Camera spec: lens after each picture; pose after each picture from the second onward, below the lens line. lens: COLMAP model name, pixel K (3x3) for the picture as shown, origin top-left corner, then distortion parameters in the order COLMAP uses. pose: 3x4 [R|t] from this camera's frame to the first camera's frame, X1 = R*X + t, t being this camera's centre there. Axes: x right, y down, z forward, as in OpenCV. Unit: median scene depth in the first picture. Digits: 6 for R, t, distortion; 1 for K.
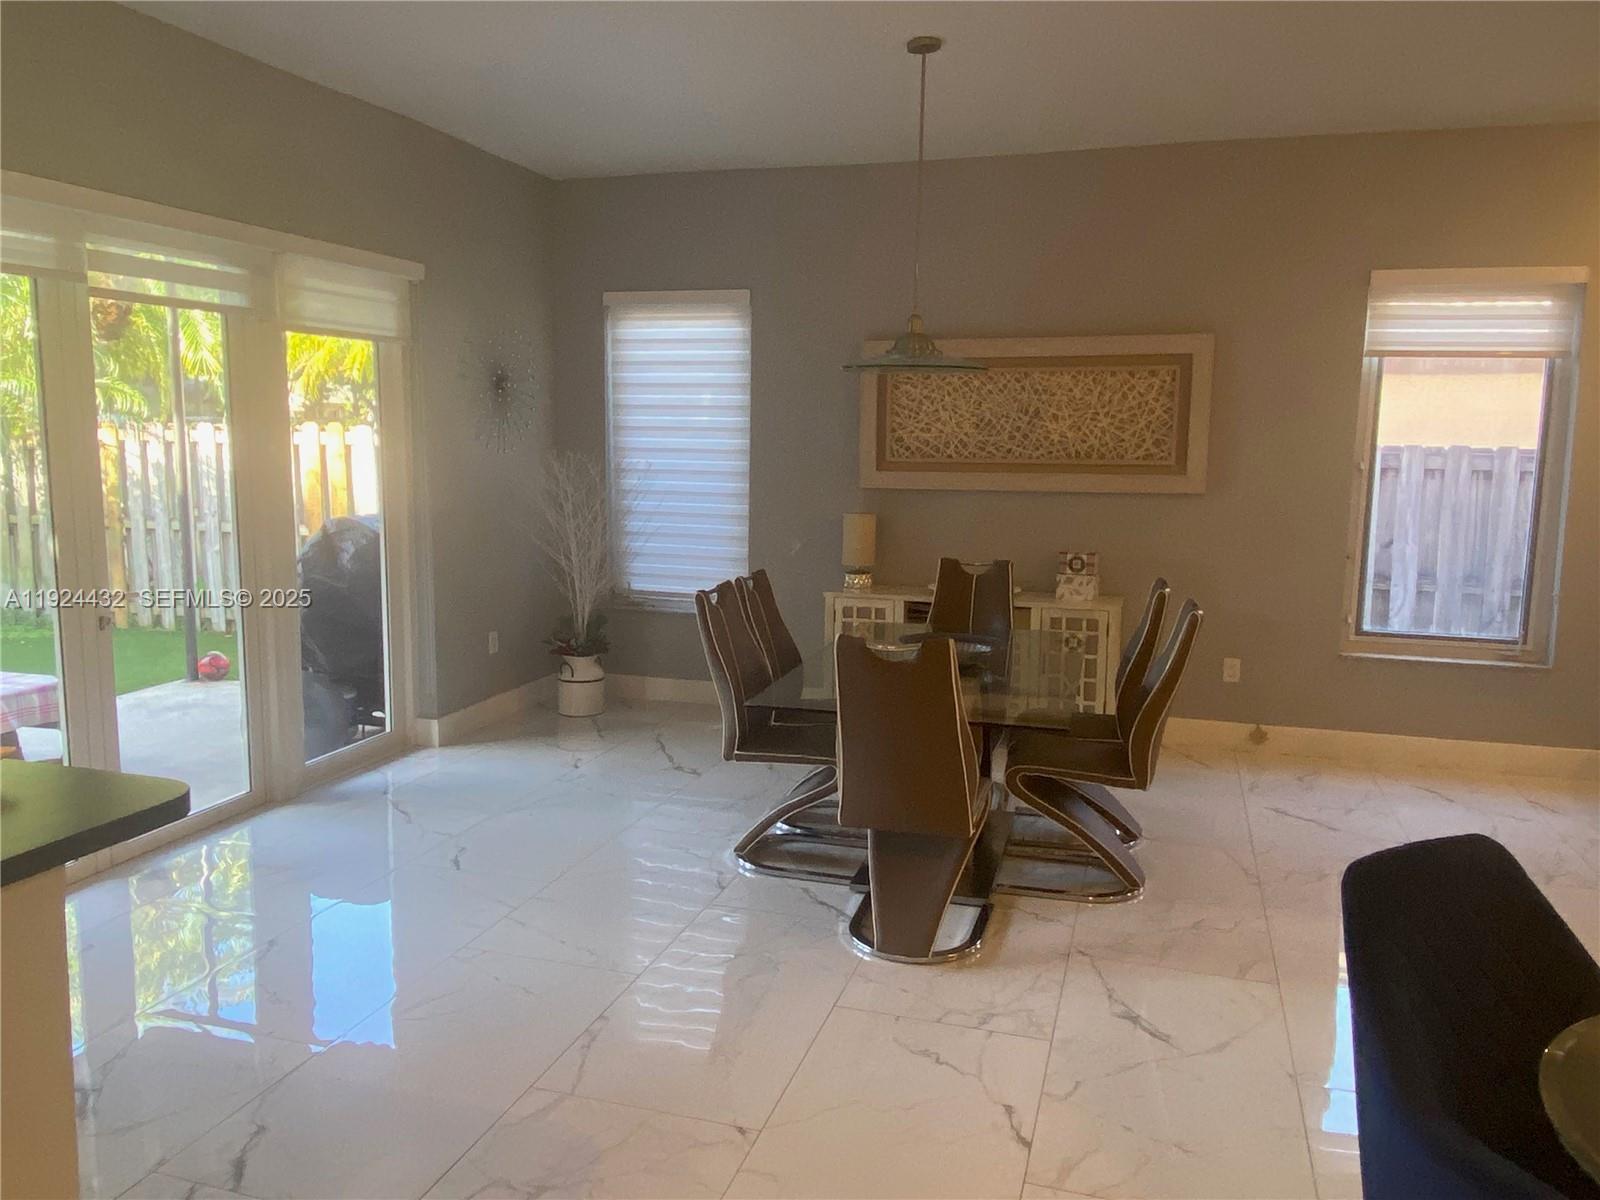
lens RADIAL K [[1194.9, 0, 800.0], [0, 1194.9, 600.0], [0, 0, 1]] dist [0.064222, -0.120804]
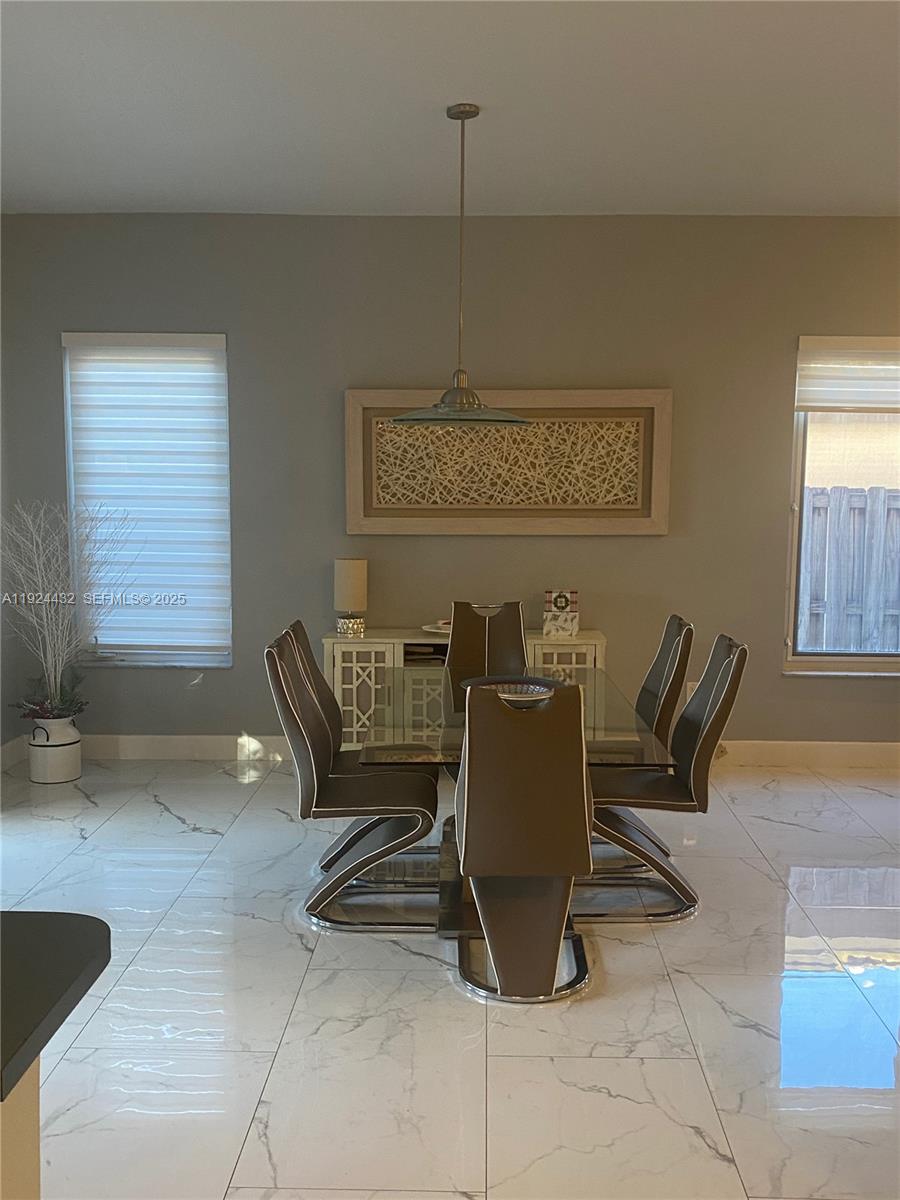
lens RADIAL K [[1160.7, 0, 464.1], [0, 1160.7, 601.9], [0, 0, 1]] dist [0.180592, -0.528711]
pose [[0.957731, -0.035857, 0.285423, -0.148506], [0.043012, 0.998897, -0.018837, -0.014042], [-0.284433, 0.030318, 0.958216, 0.028787]]
